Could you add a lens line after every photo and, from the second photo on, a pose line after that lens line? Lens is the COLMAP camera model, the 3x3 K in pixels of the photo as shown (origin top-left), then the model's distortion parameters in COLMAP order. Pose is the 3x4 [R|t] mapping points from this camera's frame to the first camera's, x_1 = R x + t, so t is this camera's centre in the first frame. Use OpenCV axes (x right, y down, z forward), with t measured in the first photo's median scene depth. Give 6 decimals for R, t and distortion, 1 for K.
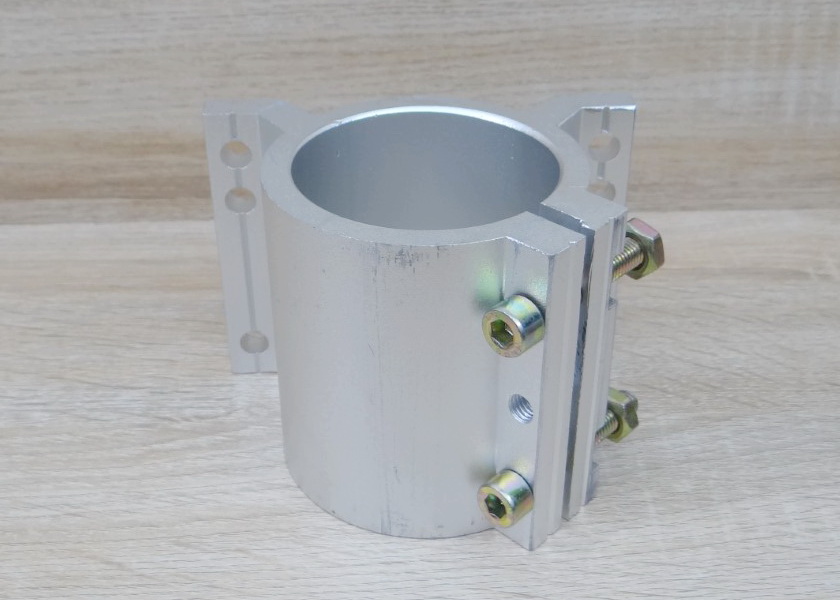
lens RADIAL K [[1106.3, 0, 411.4], [0, 1106.3, 260.5], [0, 0, 1]] dist [0.002739, 0.000000]
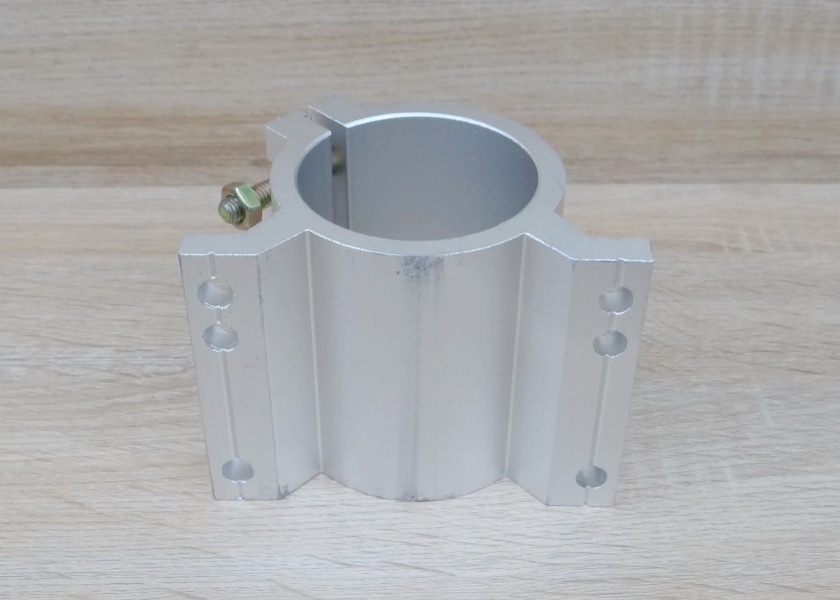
lens RADIAL K [[1106.3, 0, 421.5], [0, 1106.3, 270.6], [0, 0, 1]] dist [0.002739, 0.000000]
pose [[0.999895, 0.013957, -0.003887, 0.070873], [-0.013616, 0.996935, 0.077042, -0.047805], [0.004951, -0.076981, 0.997020, -0.102007]]
